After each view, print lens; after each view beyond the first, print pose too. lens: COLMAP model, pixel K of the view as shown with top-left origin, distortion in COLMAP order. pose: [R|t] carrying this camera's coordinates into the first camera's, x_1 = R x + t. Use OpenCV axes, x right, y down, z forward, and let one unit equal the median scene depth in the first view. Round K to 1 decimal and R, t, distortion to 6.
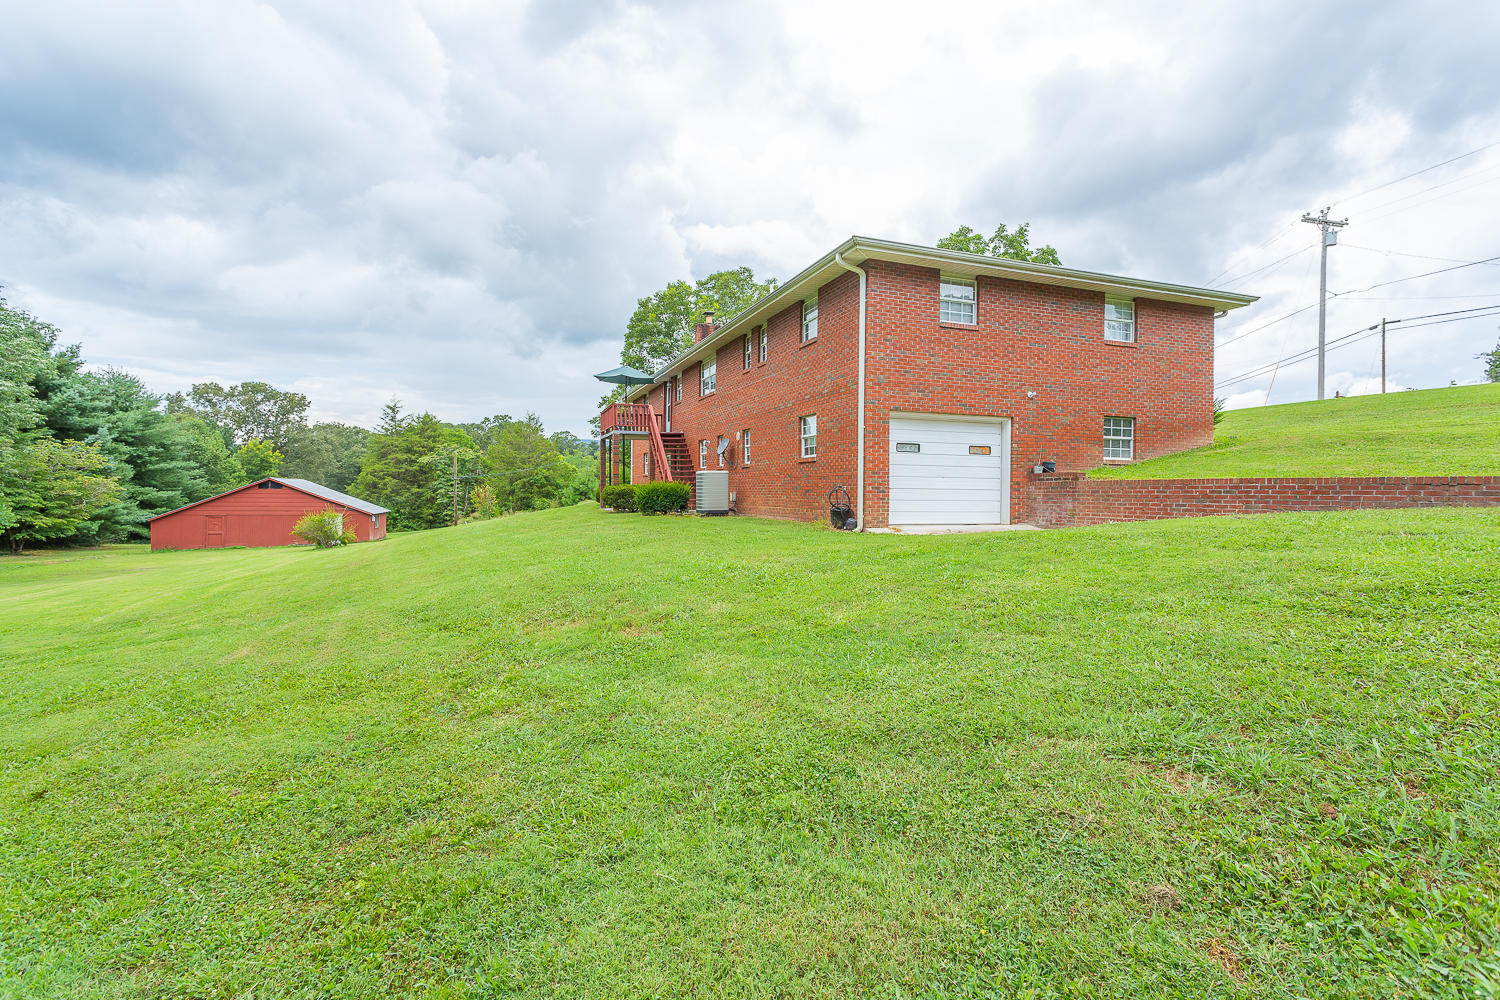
lens RADIAL K [[711.2, 0, 750.7], [0, 711.2, 496.7], [0, 0, 1]] dist [-0.005806, 0.003639]
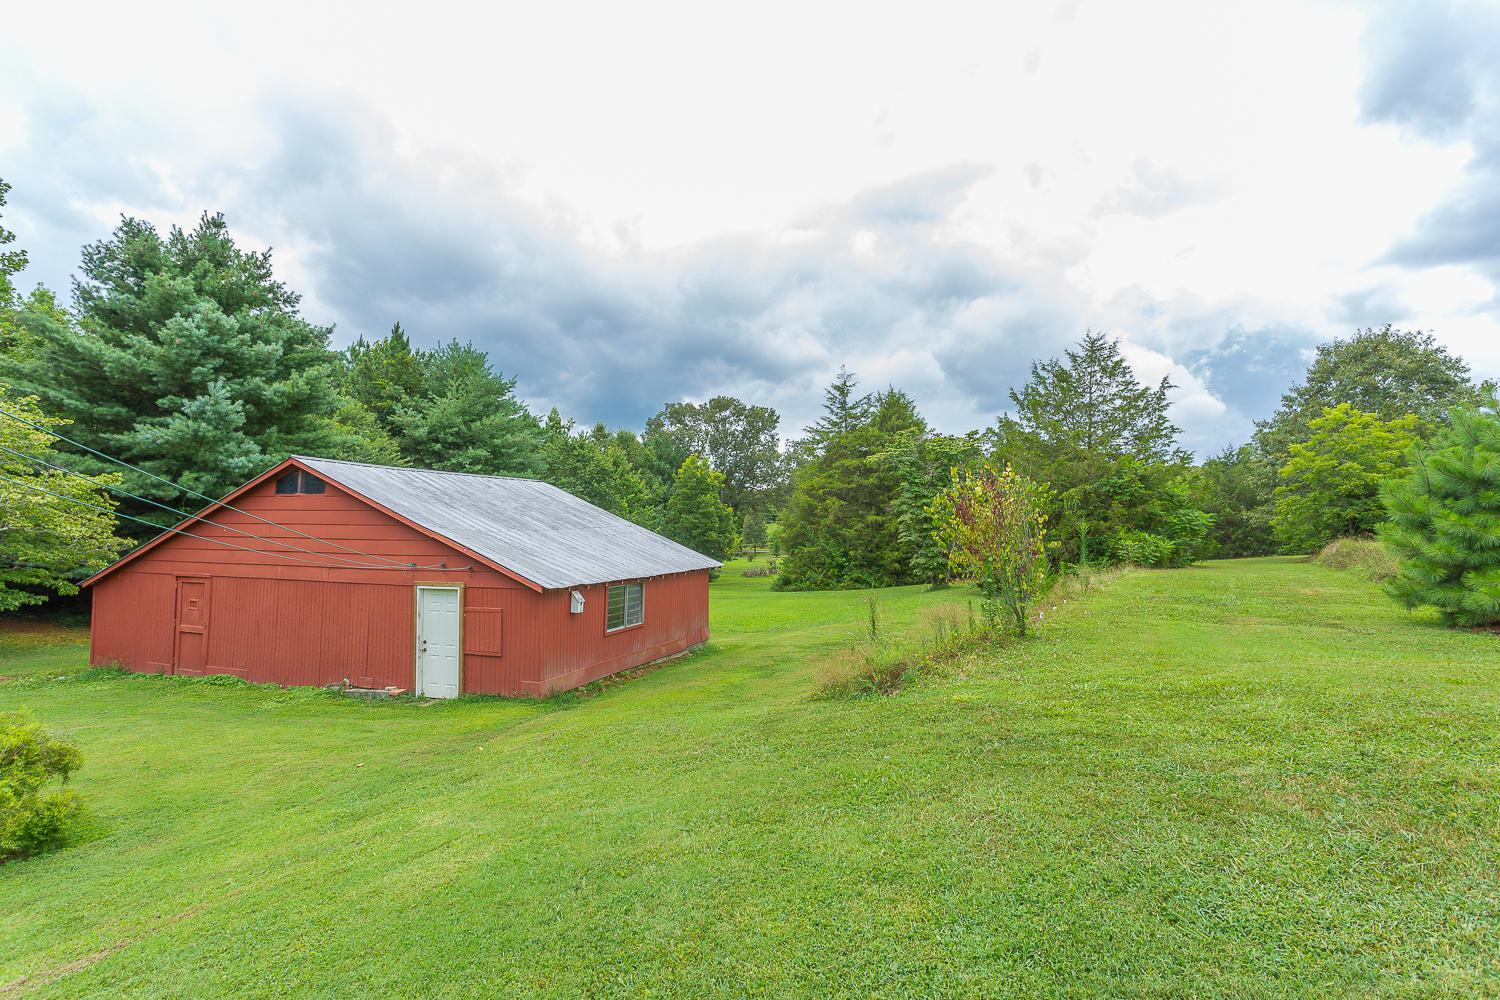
lens RADIAL K [[711.2, 0, 747.6], [0, 711.2, 497.0], [0, 0, 1]] dist [-0.005806, 0.003639]
pose [[0.775698, -0.027503, -0.630505, -0.176208], [-0.004221, 0.998802, -0.048761, 0.002201], [0.631090, 0.040485, 0.774652, 0.466802]]
